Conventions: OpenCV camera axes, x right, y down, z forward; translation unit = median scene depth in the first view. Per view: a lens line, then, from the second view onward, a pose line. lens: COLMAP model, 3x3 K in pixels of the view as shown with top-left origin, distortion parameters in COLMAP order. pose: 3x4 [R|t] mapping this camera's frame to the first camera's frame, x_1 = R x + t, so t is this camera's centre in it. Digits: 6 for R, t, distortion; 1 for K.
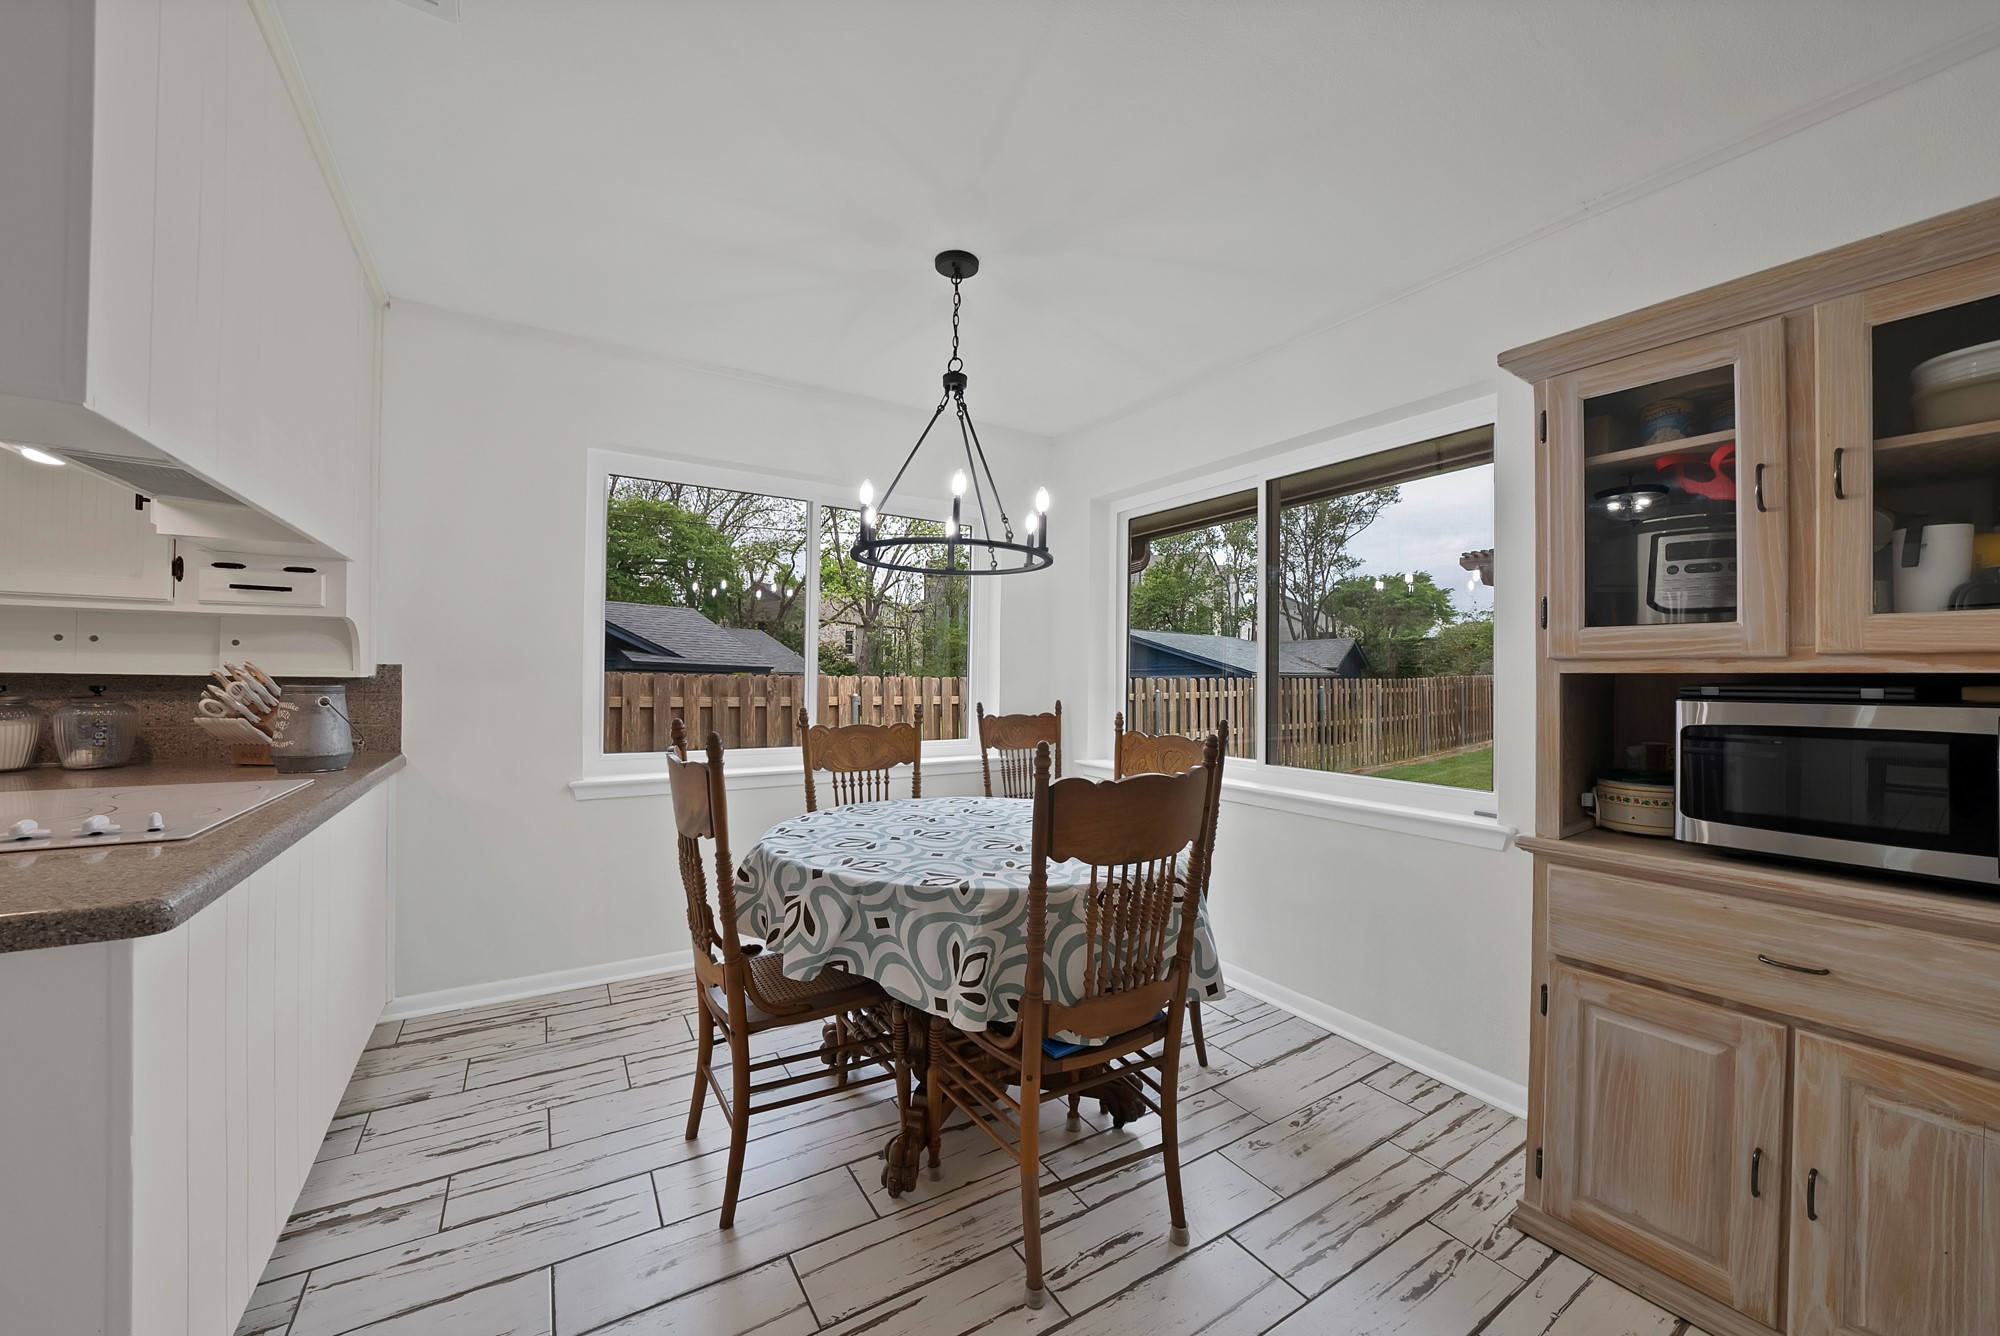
lens RADIAL K [[690.2, 0, 1000.0], [0, 690.2, 668.0], [0, 0, 1]] dist [-0.013676, 0.000098]
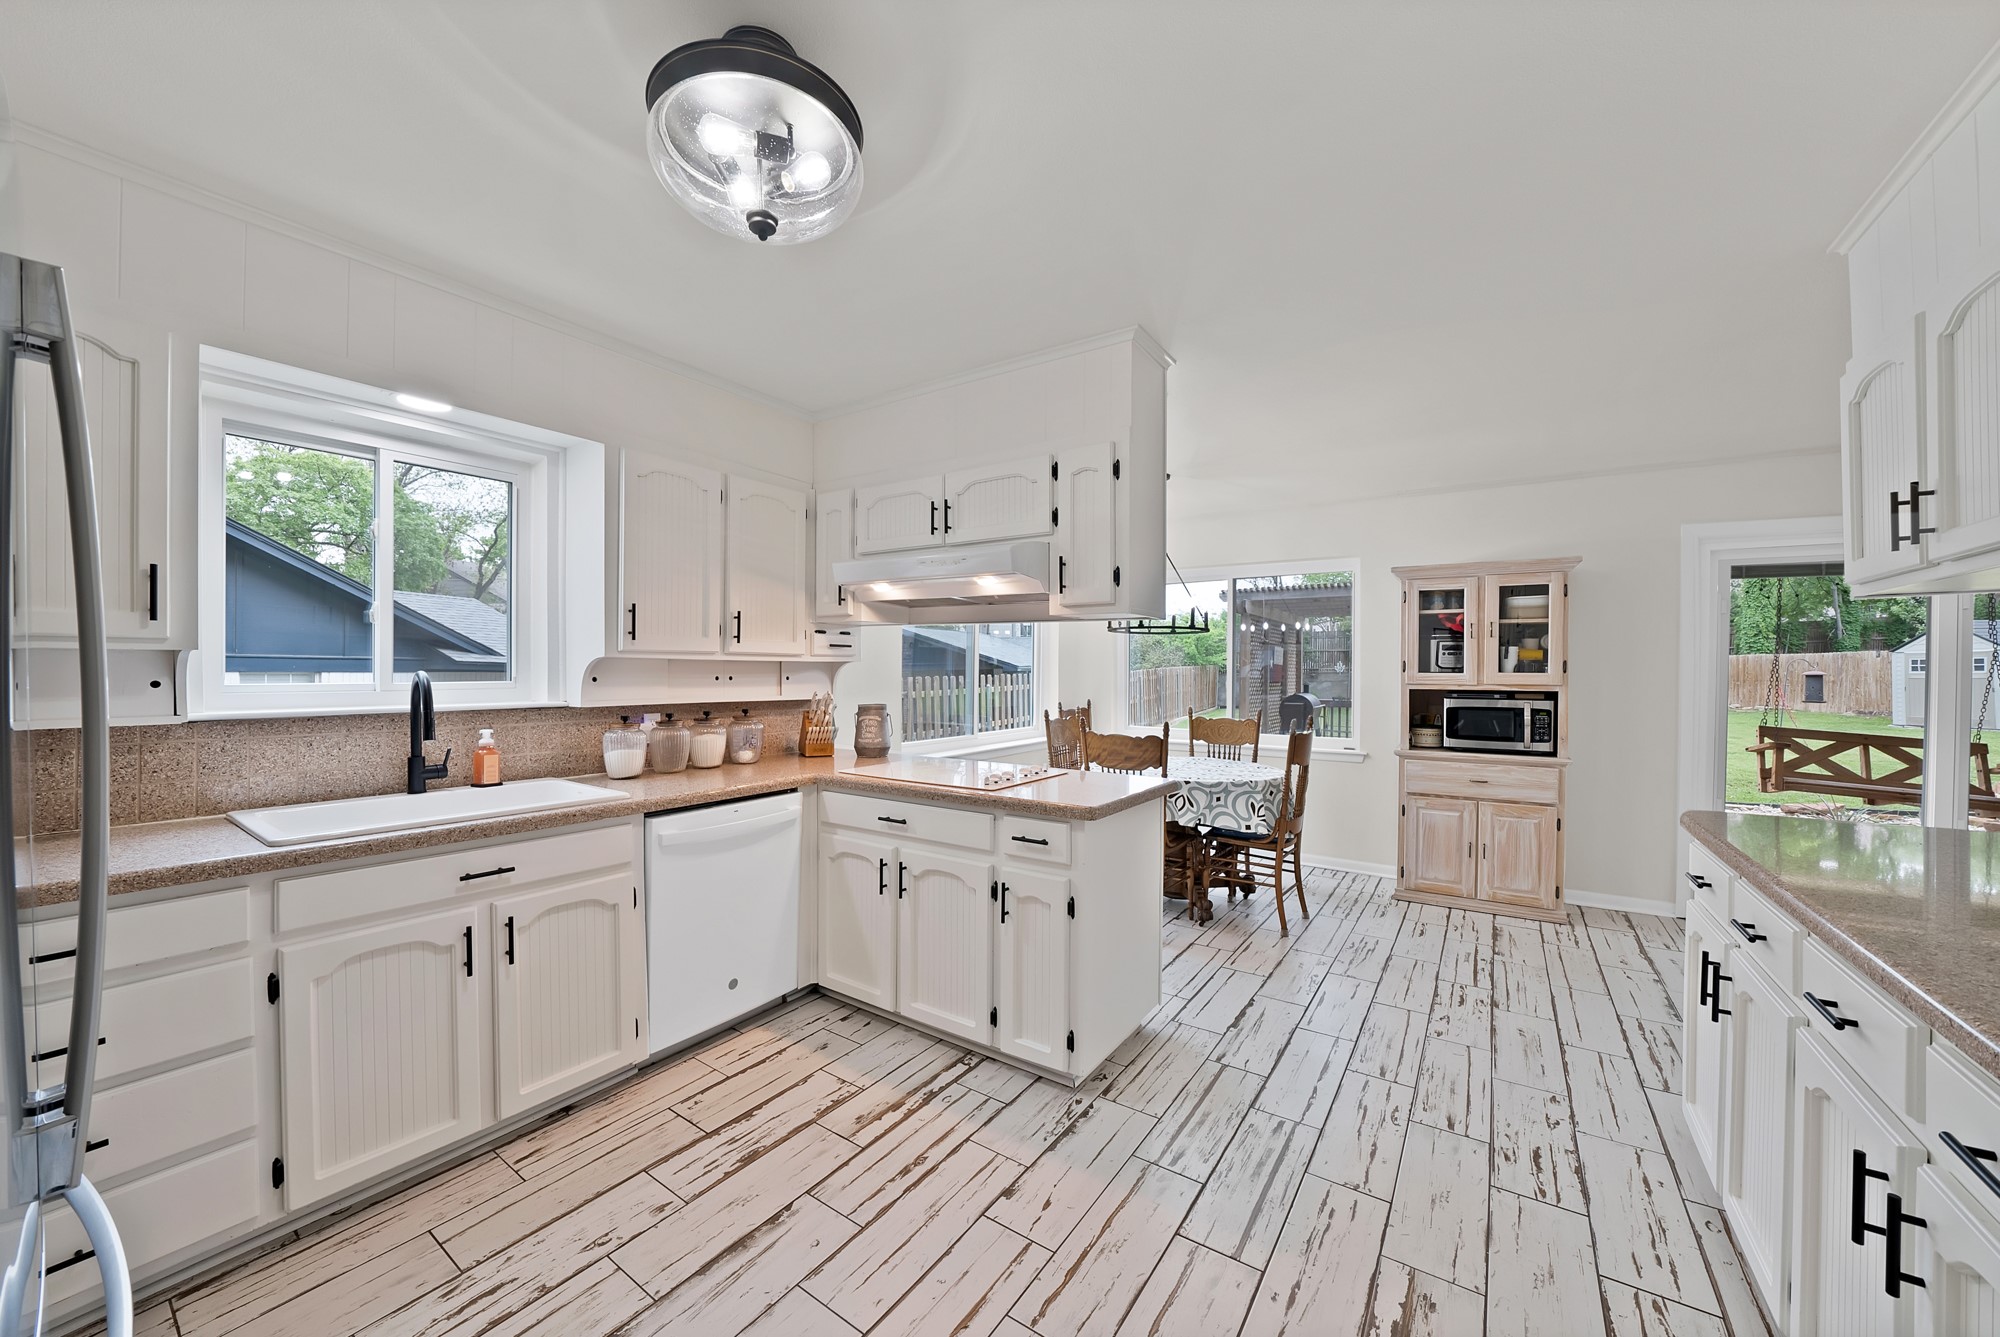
lens RADIAL K [[716.6, 0, 1000.0], [0, 716.6, 668.5], [0, 0, 1]] dist [-0.000807, -0.000007]
pose [[0.908533, -0.004531, 0.417788, -1.986518], [-0.000951, 0.999916, 0.012914, -0.118074], [-0.417812, -0.012130, 0.908453, -0.974837]]
